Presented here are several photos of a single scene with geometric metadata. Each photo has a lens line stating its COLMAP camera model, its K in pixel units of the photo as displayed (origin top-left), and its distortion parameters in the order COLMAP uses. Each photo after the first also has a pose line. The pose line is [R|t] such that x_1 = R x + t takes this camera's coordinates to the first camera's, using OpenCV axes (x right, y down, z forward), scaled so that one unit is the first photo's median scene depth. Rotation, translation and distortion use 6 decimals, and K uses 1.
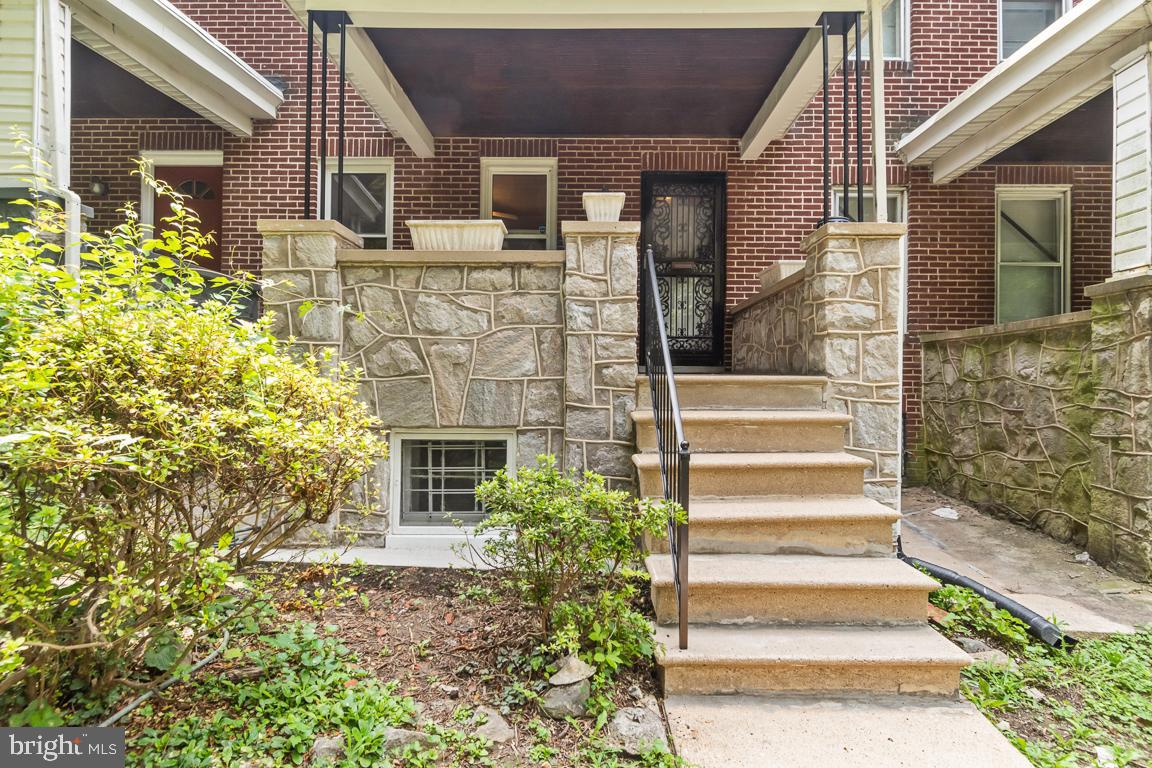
lens RADIAL K [[628.6, 0, 576.0], [0, 628.6, 384.0], [0, 0, 1]] dist [0.001738, -0.000938]
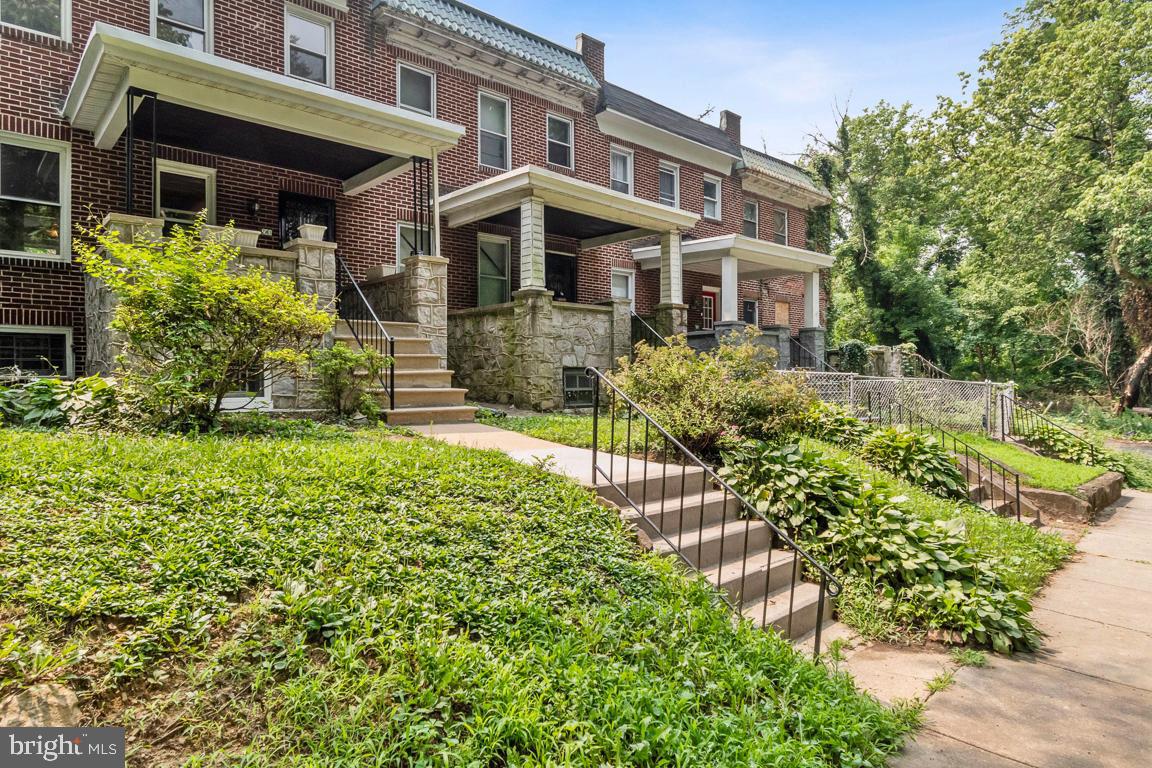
lens RADIAL K [[628.6, 0, 576.0], [0, 628.6, 384.0], [0, 0, 1]] dist [0.001738, -0.000938]
pose [[0.730468, -0.022417, 0.682579, -0.410659], [0.003042, 0.999558, 0.029571, 0.079086], [-0.682940, -0.019524, 0.730214, -0.579763]]
